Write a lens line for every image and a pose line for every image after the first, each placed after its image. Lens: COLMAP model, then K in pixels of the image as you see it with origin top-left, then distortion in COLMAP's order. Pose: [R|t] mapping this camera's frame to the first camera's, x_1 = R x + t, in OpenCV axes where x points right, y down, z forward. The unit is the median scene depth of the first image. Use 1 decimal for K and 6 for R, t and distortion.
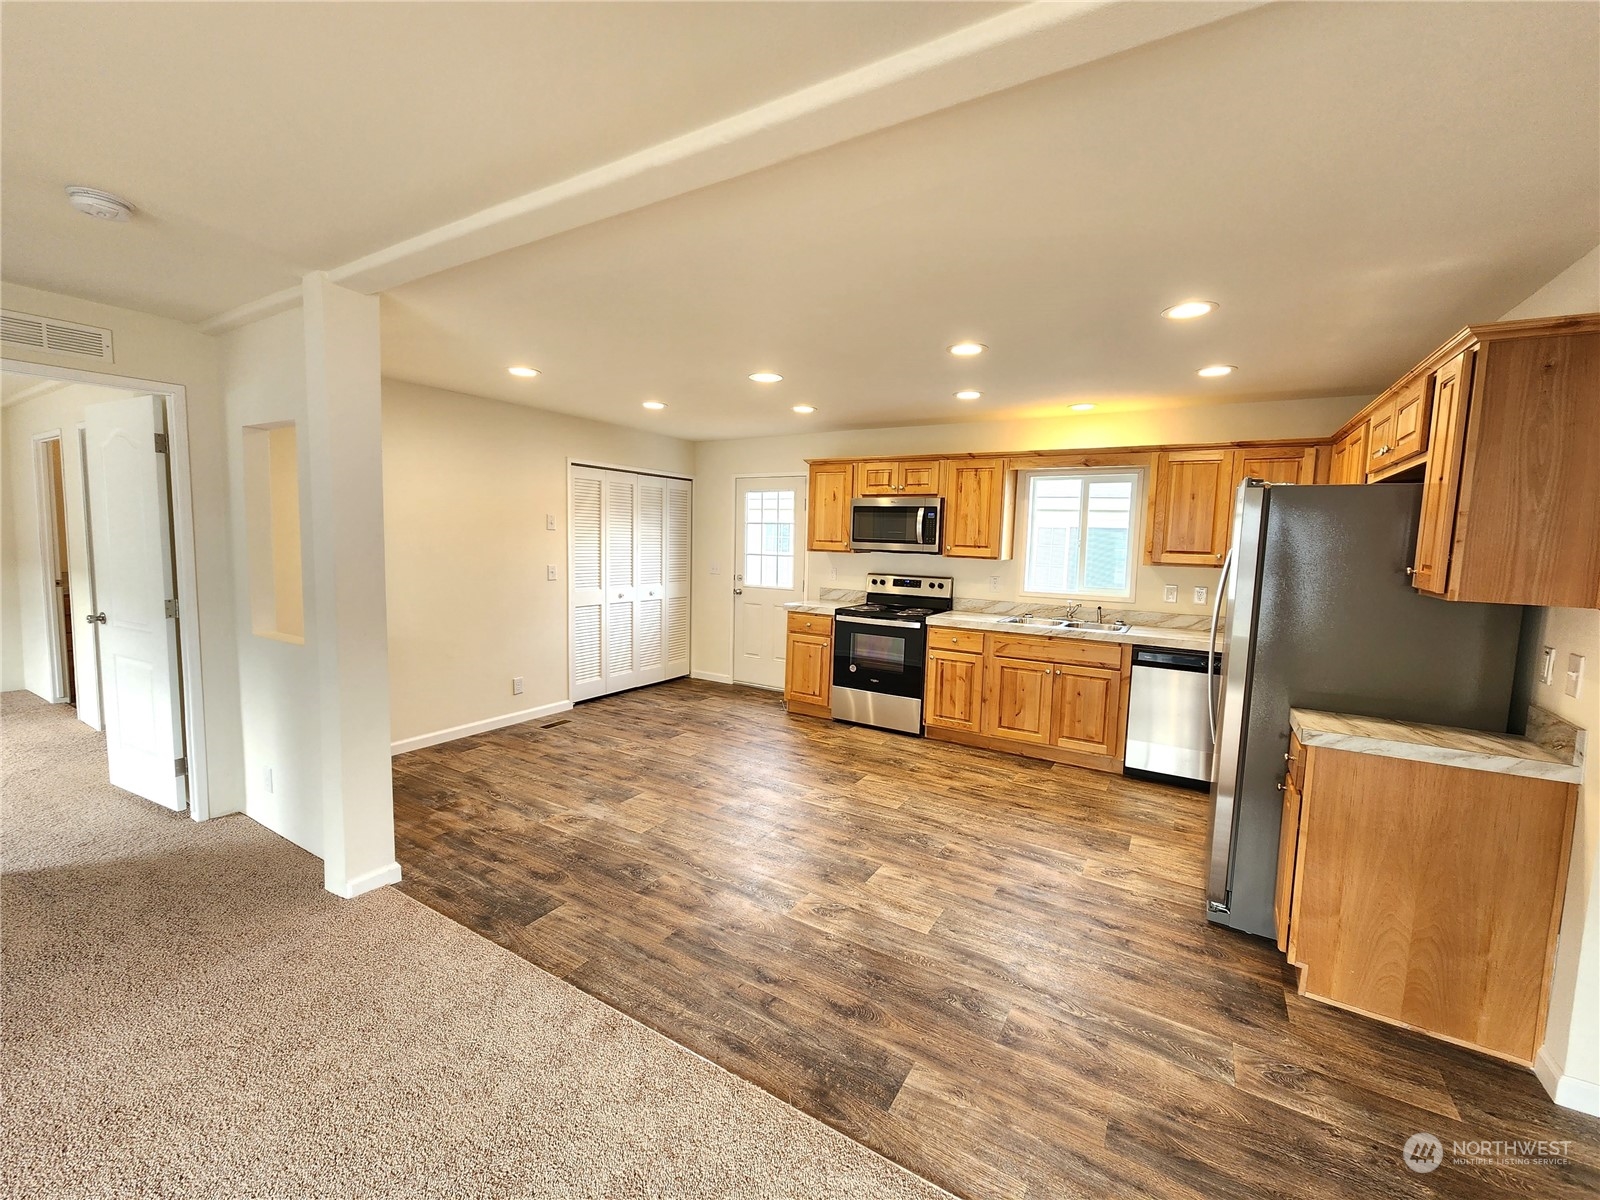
lens RADIAL K [[655.3, 0, 807.3], [0, 655.3, 593.8], [0, 0, 1]] dist [-0.002359, 0.000068]
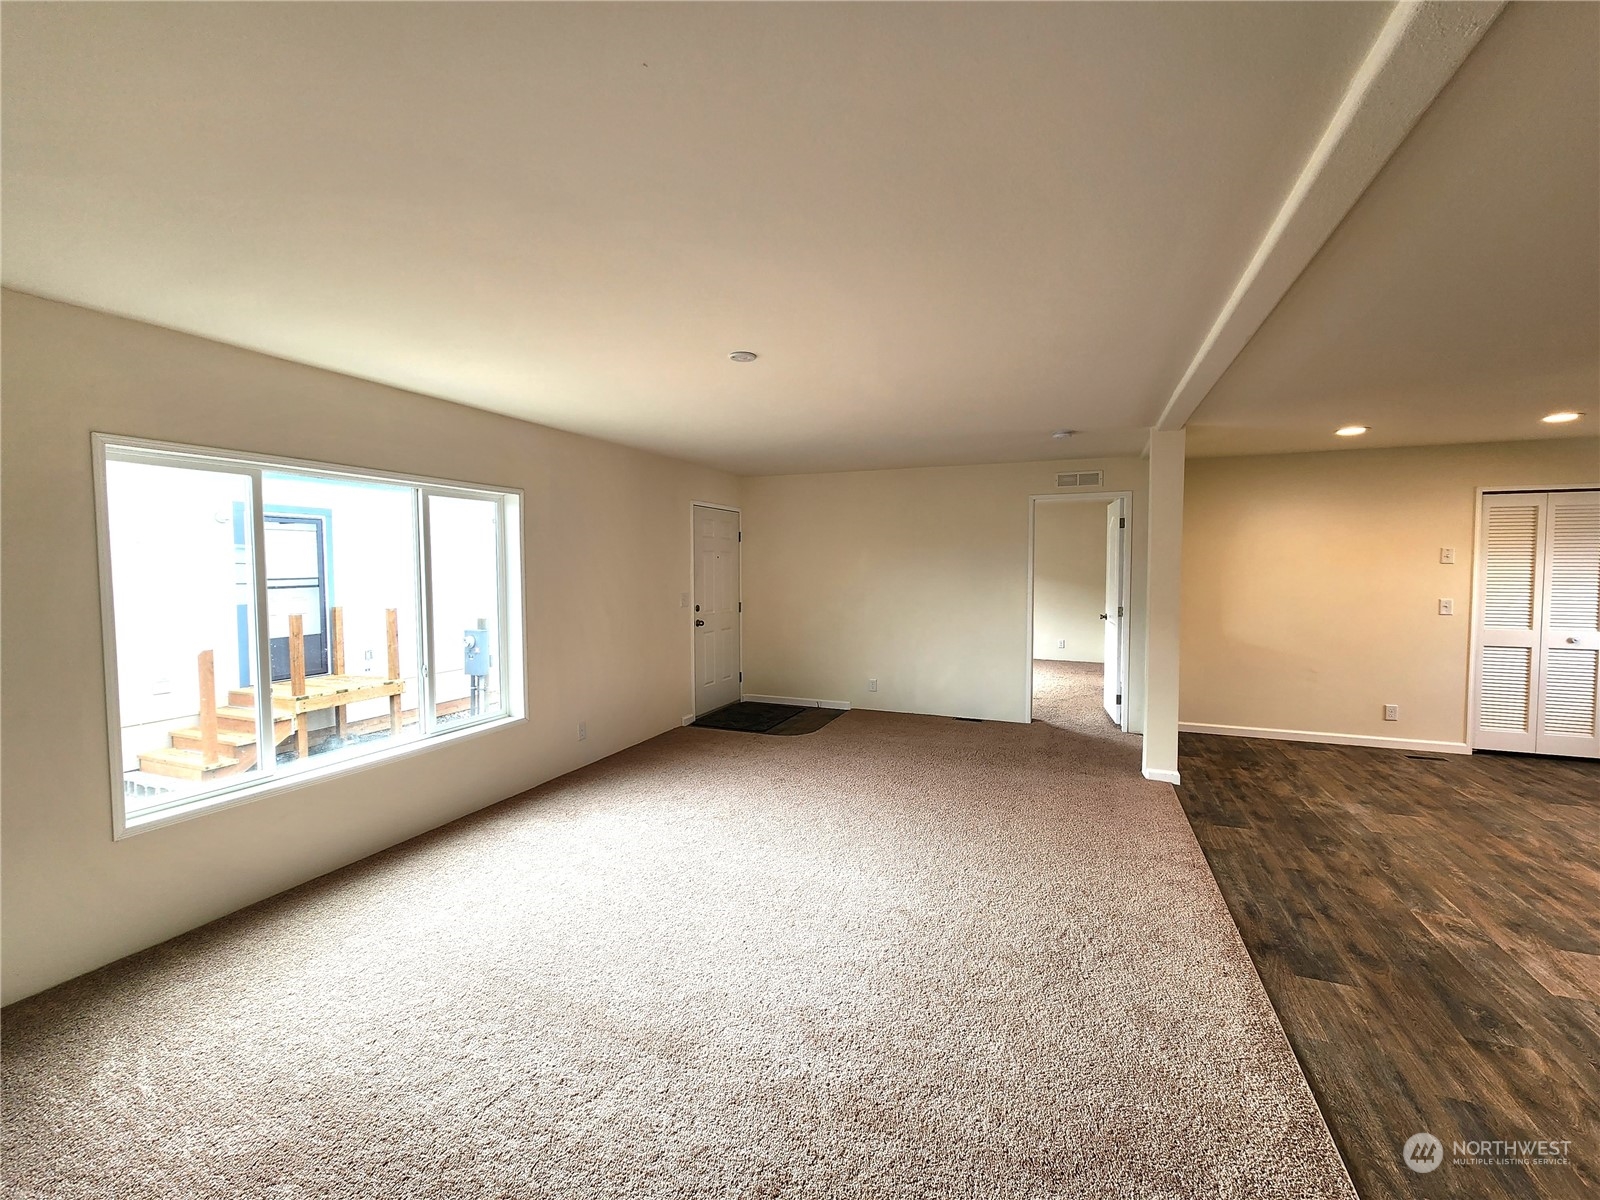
lens RADIAL K [[655.3, 0, 807.3], [0, 655.3, 593.8], [0, 0, 1]] dist [-0.002359, 0.000068]
pose [[0.155255, 0.016307, -0.987740, 0.464756], [-0.080961, 0.996710, 0.003730, 0.023581], [0.984551, 0.079389, 0.156065, -0.103950]]
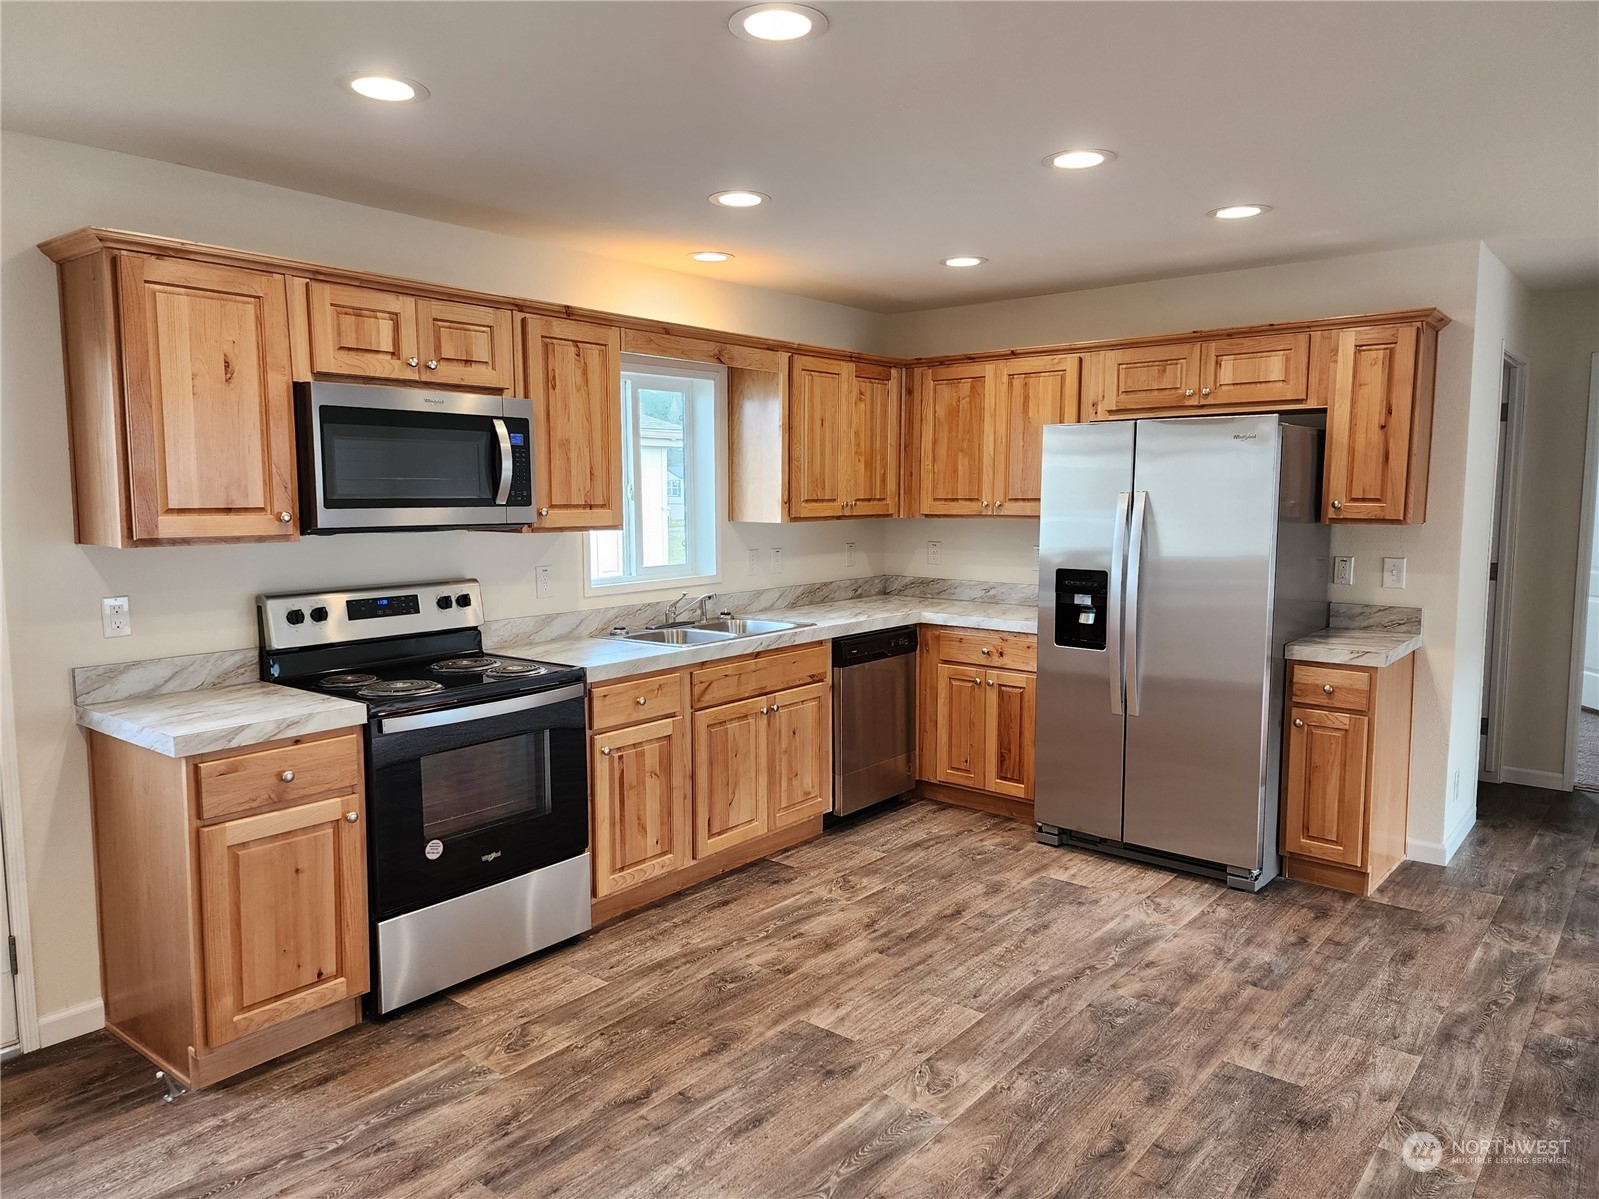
lens RADIAL K [[1084.5, 0, 785.3], [0, 1084.5, 599.0], [0, 0, 1]] dist [0.081018, -0.074811]
pose [[0.152173, -0.128306, 0.979990, -0.517766], [0.096394, 0.988737, 0.114483, -0.082274], [-0.983642, 0.077044, 0.162828, 0.736174]]
